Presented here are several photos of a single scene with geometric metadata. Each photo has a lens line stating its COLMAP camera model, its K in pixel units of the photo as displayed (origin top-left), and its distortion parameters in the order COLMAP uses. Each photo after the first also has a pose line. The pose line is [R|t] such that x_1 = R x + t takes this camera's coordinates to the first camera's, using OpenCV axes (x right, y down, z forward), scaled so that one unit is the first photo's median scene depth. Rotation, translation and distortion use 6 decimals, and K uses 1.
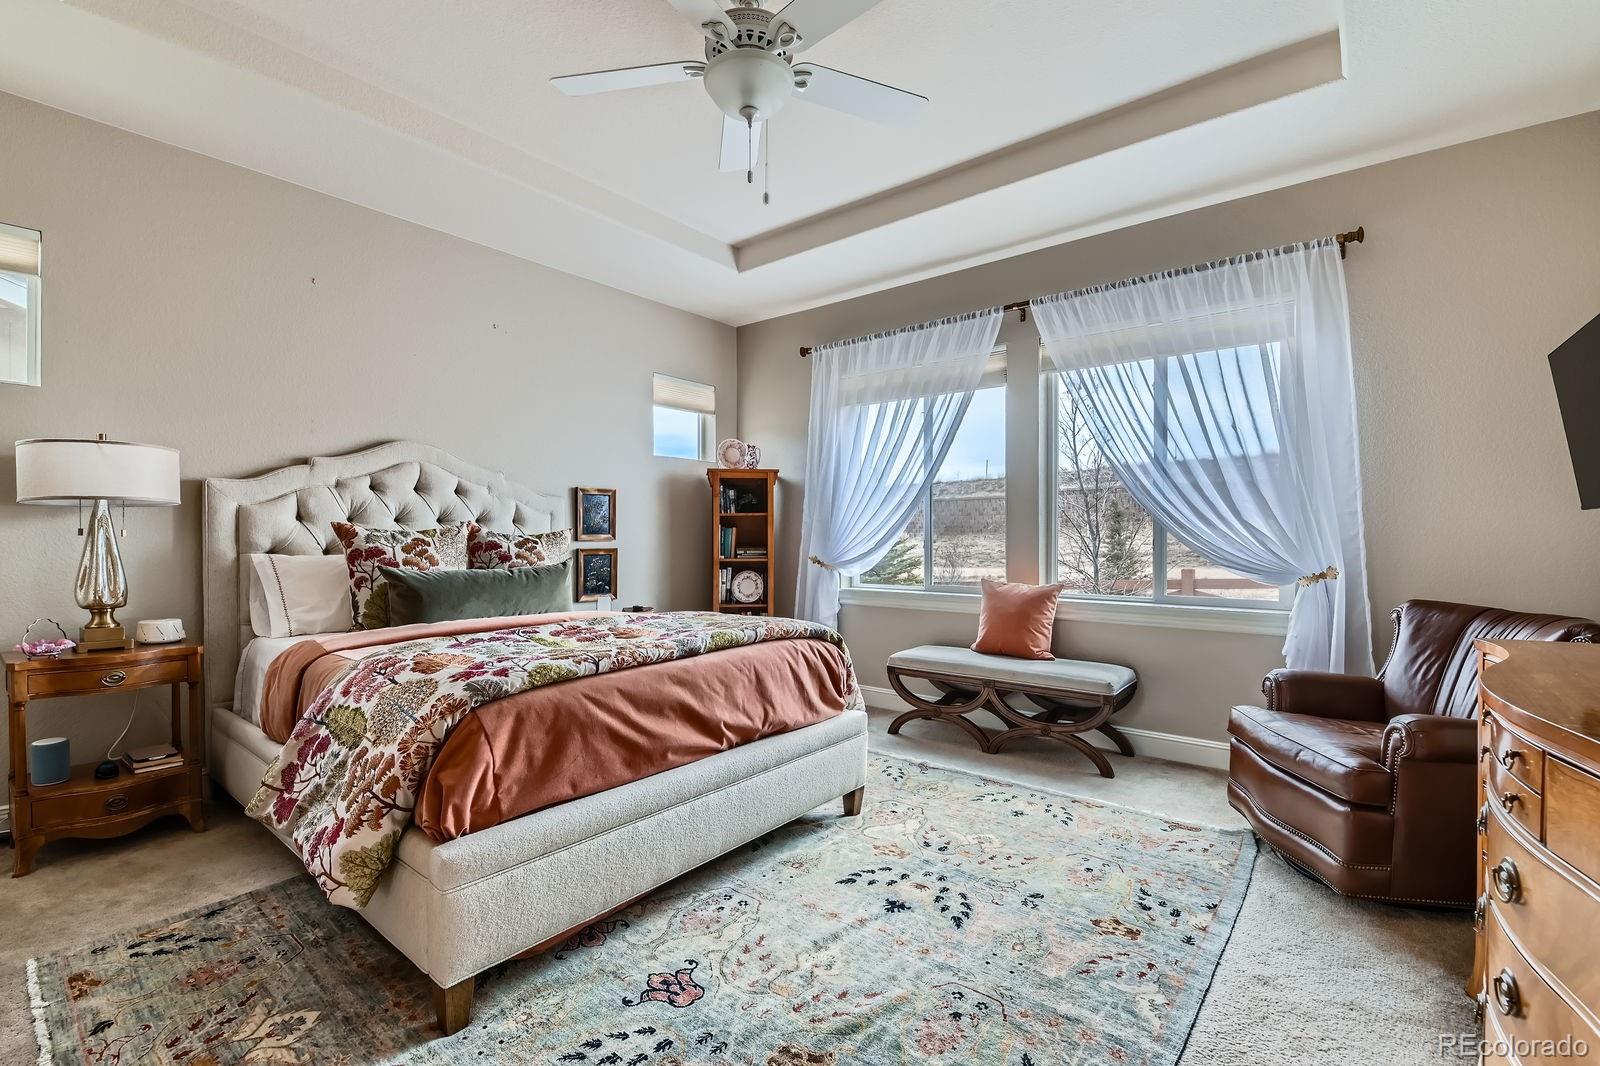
lens RADIAL K [[696.8, 0, 808.7], [0, 696.8, 535.7], [0, 0, 1]] dist [-0.001869, -0.010404]
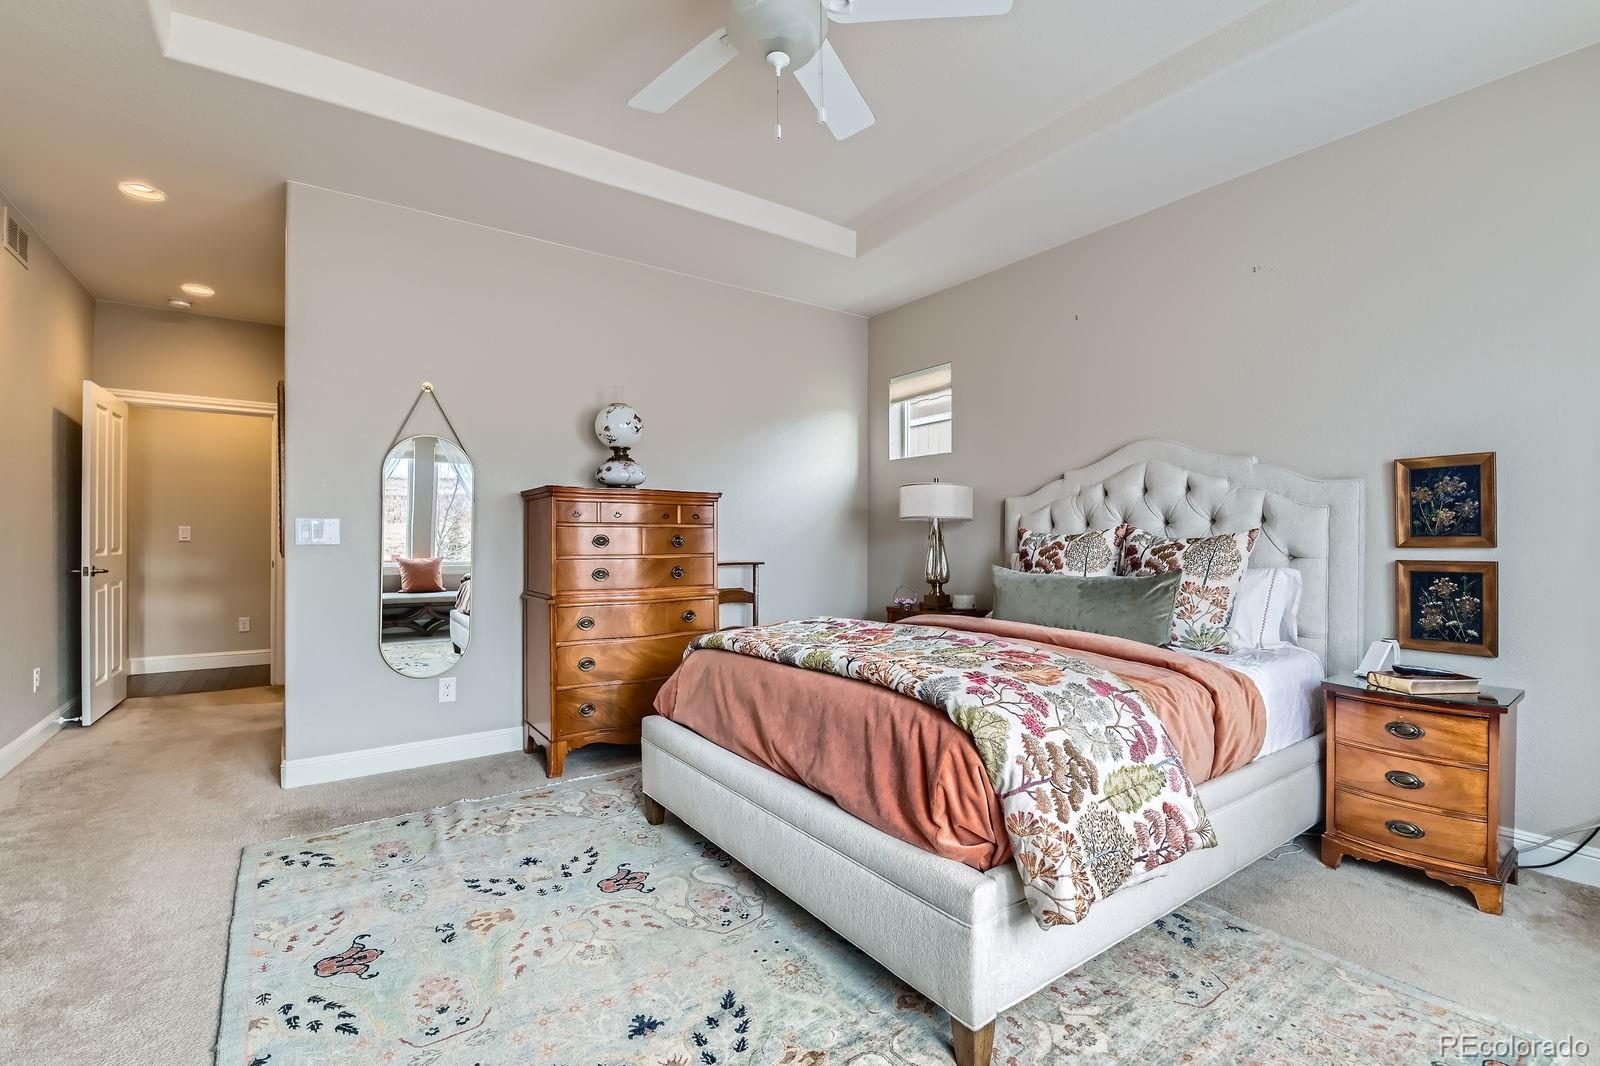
lens RADIAL K [[696.8, 0, 808.7], [0, 696.8, 535.7], [0, 0, 1]] dist [-0.001869, -0.010404]
pose [[-0.258094, -0.003104, -0.966115, 0.662108], [0.001583, 0.999992, -0.003635, -0.003319], [0.966119, -0.002468, -0.258087, 1.113494]]
